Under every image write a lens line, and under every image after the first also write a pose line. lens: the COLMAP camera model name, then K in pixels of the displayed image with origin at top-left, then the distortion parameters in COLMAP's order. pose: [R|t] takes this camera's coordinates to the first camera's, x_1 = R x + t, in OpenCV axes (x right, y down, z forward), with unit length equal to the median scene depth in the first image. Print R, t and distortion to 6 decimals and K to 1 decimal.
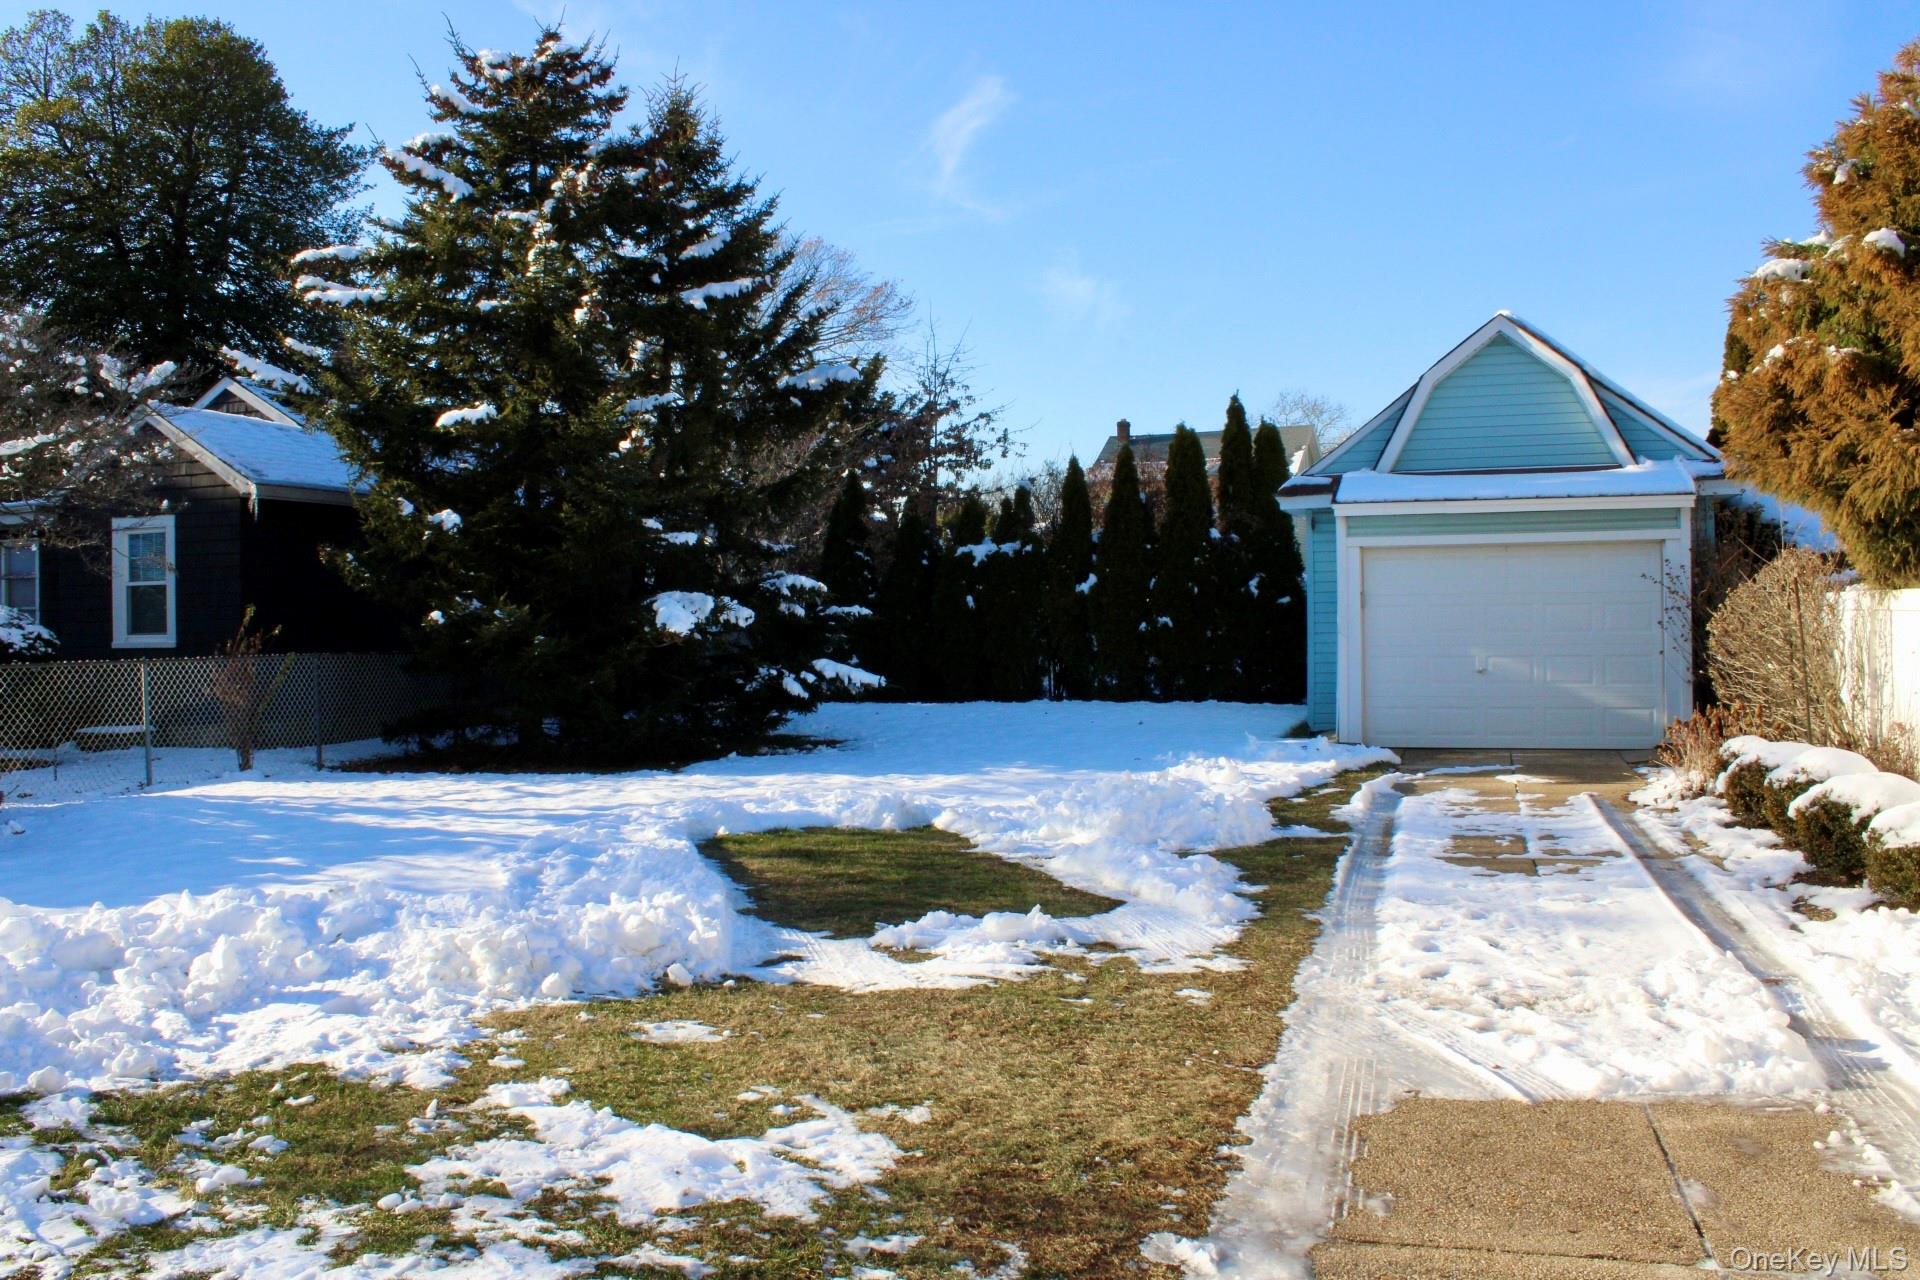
lens RADIAL K [[1581.6, 0, 933.4], [0, 1581.6, 631.1], [0, 0, 1]] dist [-0.169761, 0.153796]
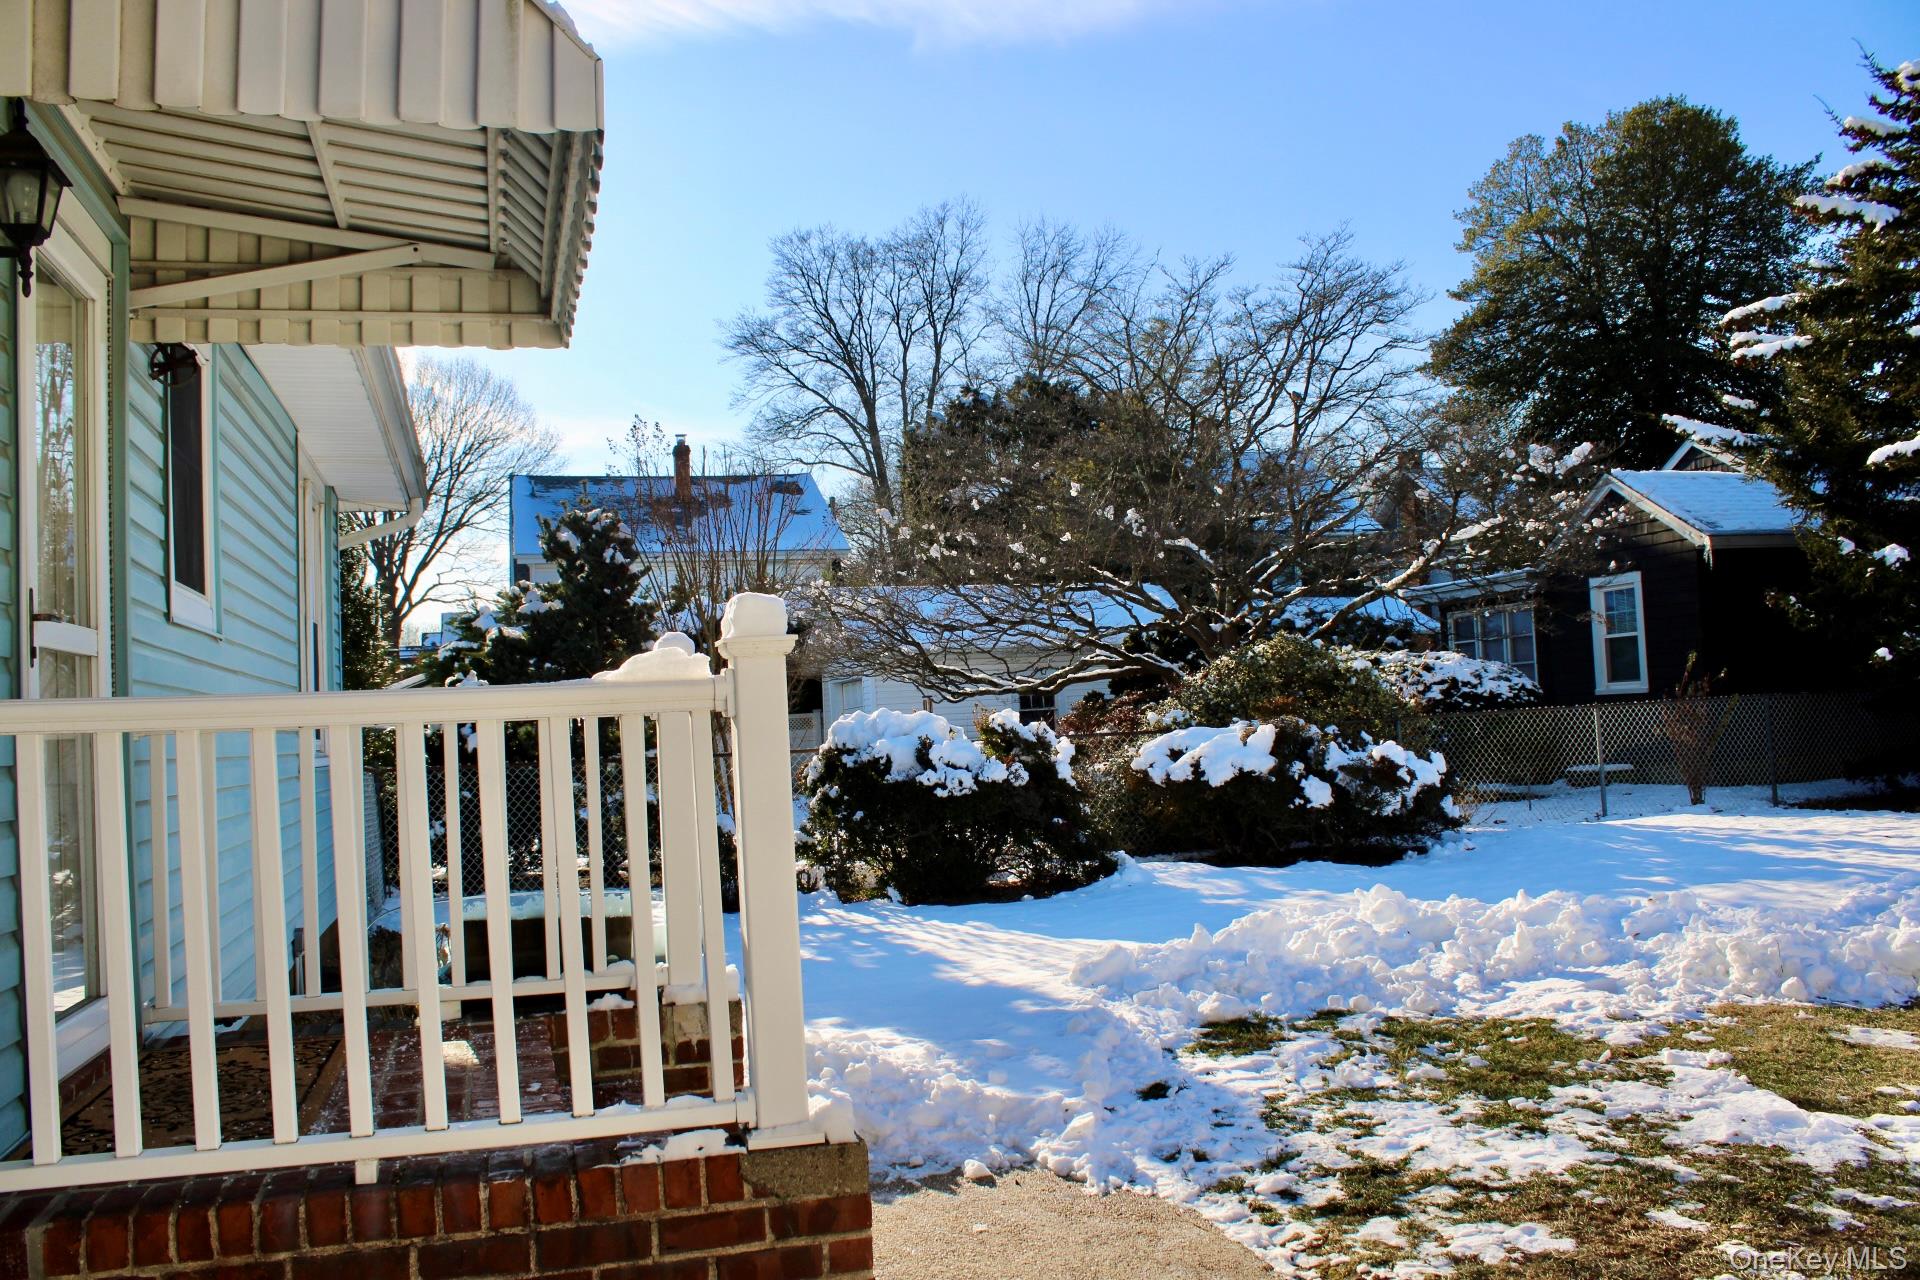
lens RADIAL K [[1581.6, 0, 933.4], [0, 1581.6, 631.1], [0, 0, 1]] dist [-0.169761, 0.153796]
pose [[0.576330, -0.059207, -0.815070, 0.109063], [0.035464, 0.998245, -0.047436, 0.000857], [0.816447, -0.001567, 0.577418, -0.046606]]
